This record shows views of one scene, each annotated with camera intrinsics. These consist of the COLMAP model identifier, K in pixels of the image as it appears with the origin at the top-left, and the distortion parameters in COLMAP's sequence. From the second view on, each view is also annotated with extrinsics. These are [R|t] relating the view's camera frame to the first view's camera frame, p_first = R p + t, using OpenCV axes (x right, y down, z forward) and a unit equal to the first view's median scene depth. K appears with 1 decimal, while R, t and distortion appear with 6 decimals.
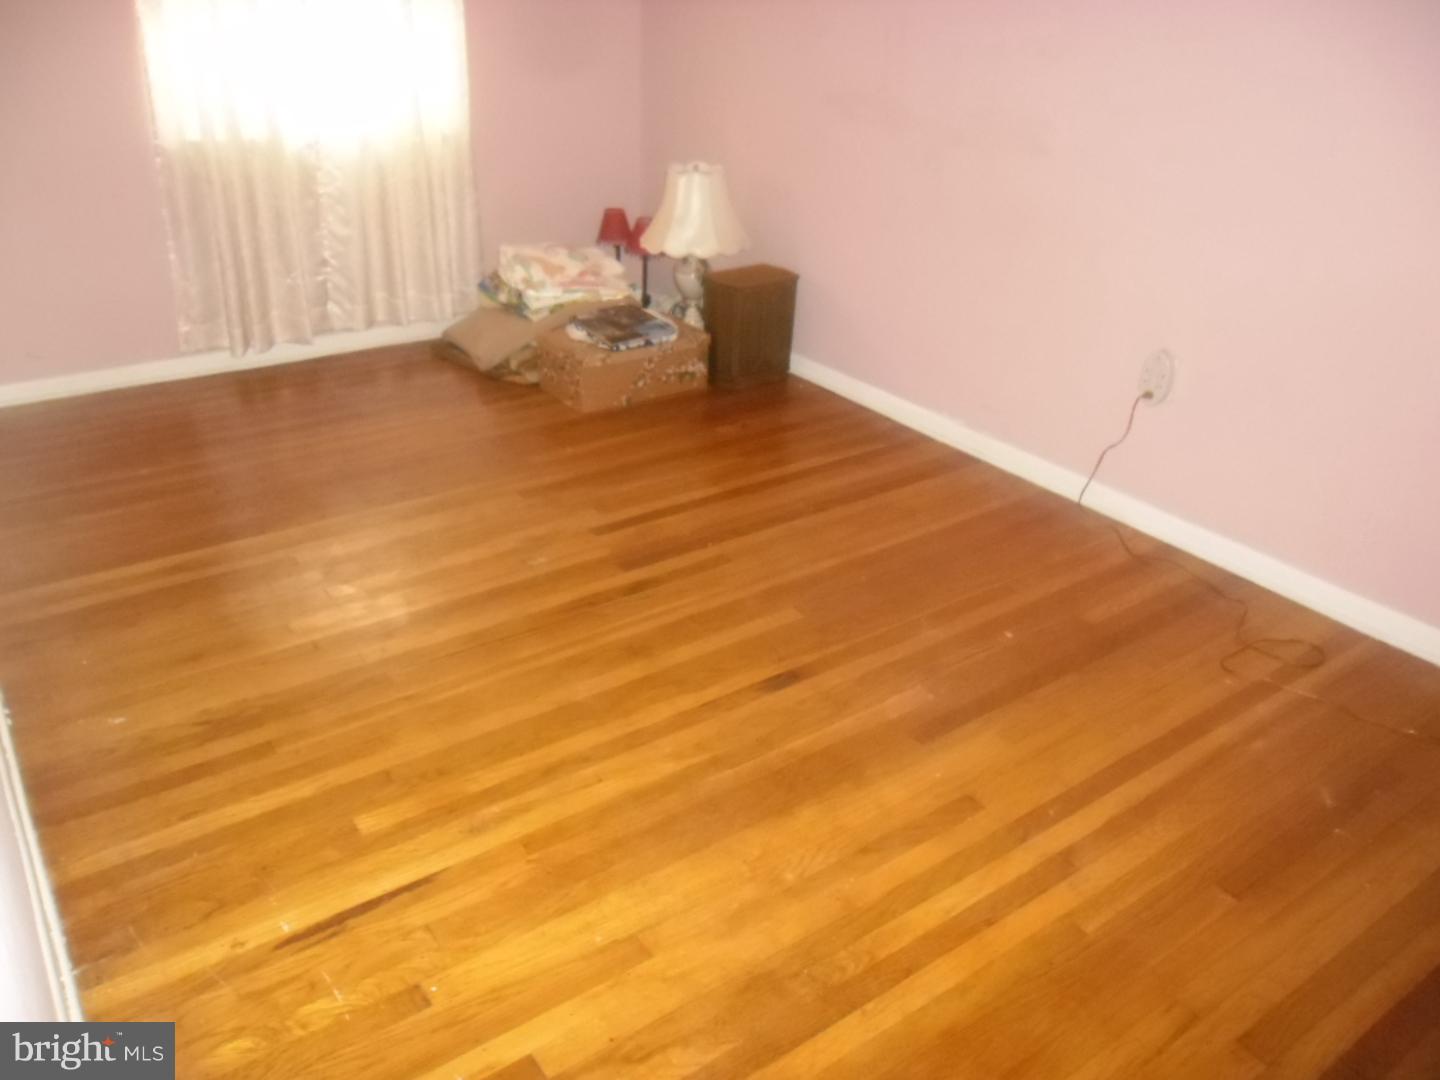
lens RADIAL K [[1126.2, 0, 716.6], [0, 1126.2, 543.1], [0, 0, 1]] dist [-0.055886, 0.079090]
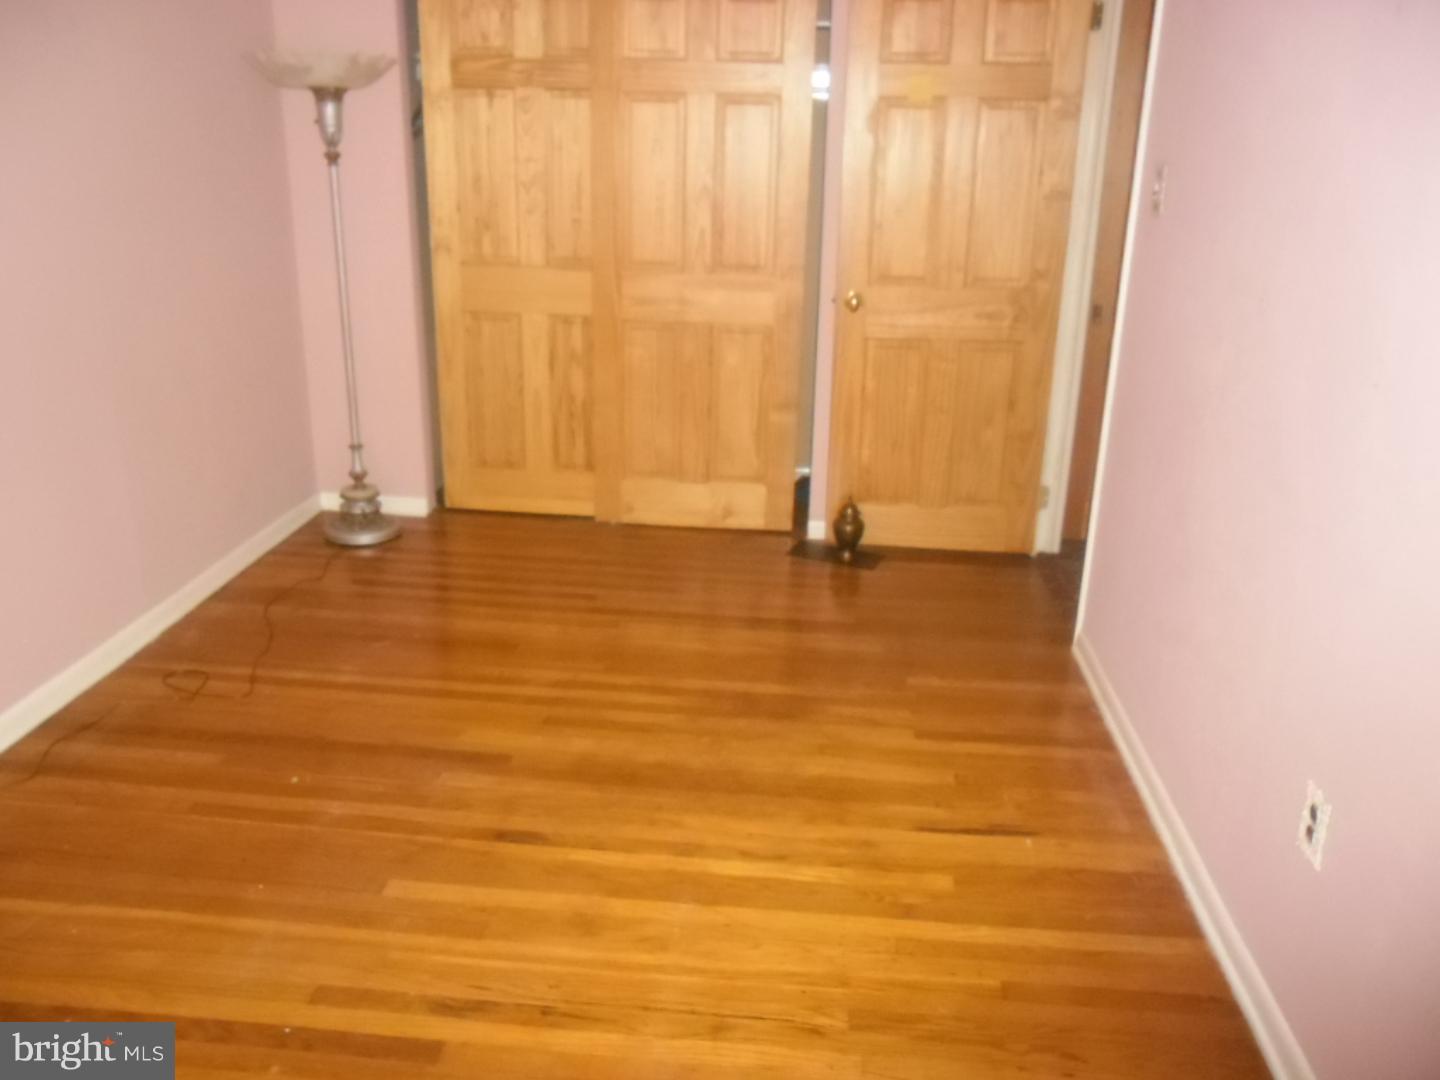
lens RADIAL K [[1126.2, 0, 716.6], [0, 1126.2, 543.1], [0, 0, 1]] dist [-0.055886, 0.079090]
pose [[-0.747656, -0.280758, 0.601818, -0.604916], [0.263769, 0.706137, 0.657113, -0.673088], [-0.609455, 0.650035, -0.453892, 1.189892]]
